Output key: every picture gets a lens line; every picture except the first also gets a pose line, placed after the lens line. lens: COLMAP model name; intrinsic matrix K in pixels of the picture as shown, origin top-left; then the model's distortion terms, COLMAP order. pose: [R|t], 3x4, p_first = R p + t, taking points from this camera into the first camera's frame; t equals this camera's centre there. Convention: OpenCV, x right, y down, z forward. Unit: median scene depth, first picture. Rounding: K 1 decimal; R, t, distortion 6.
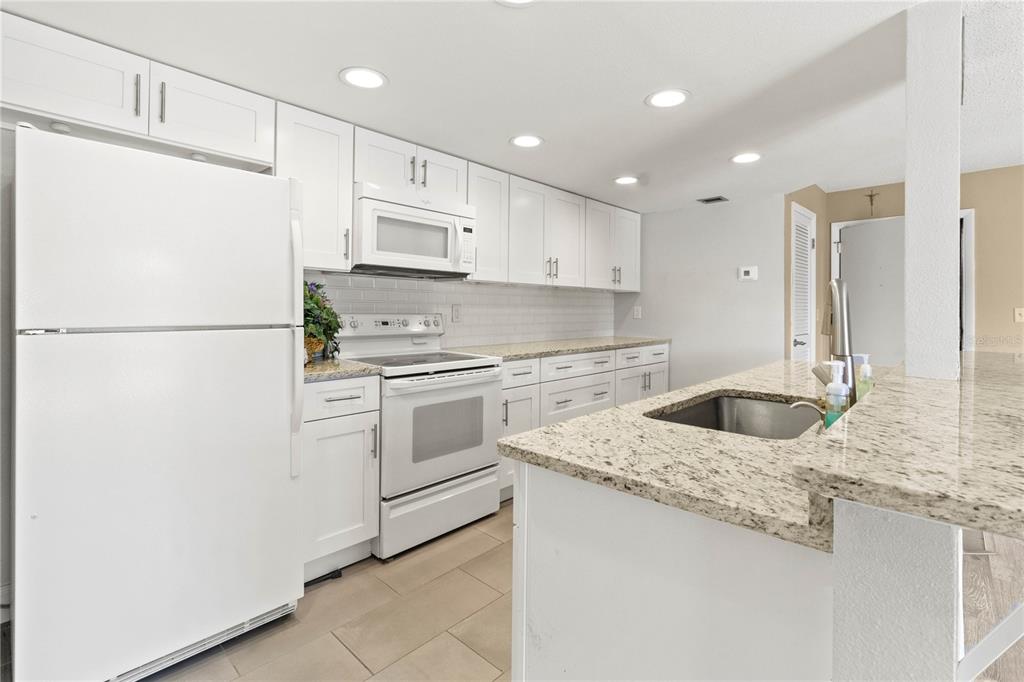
lens RADIAL K [[475.0, 0, 518.3], [0, 475.0, 307.1], [0, 0, 1]] dist [0.003643, 0.000394]
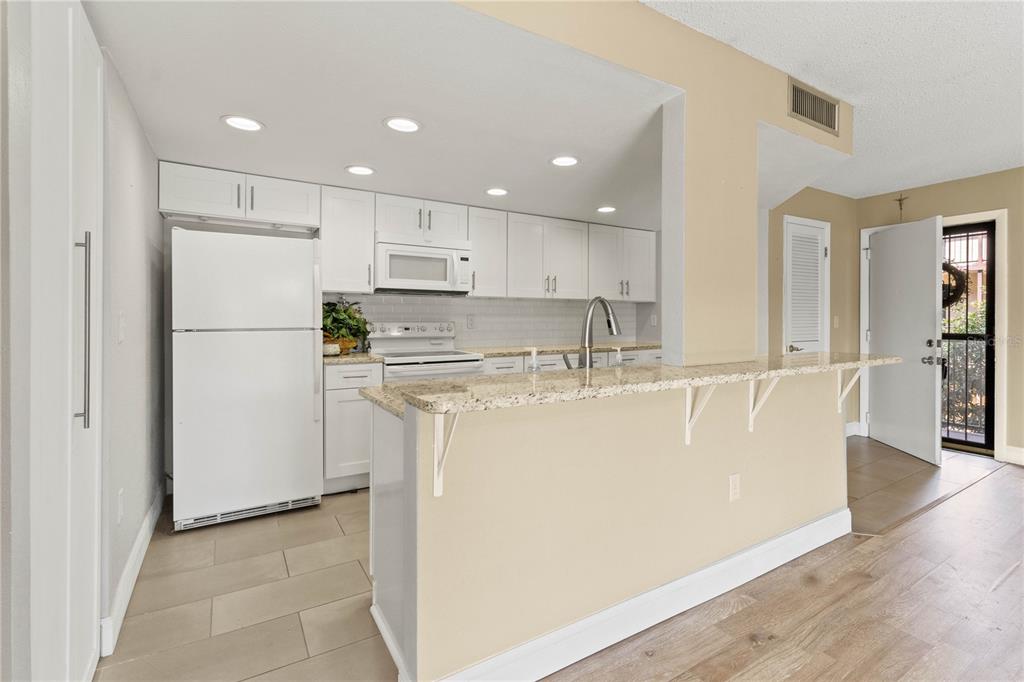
lens RADIAL K [[473.3, 0, 521.7], [0, 473.3, 319.8], [0, 0, 1]] dist [0.002183, -0.000155]
pose [[0.963506, -0.005252, -0.267637, 0.407761], [0.007113, 0.999957, 0.005984, 0.001771], [0.267594, -0.007669, 0.963501, -0.243618]]
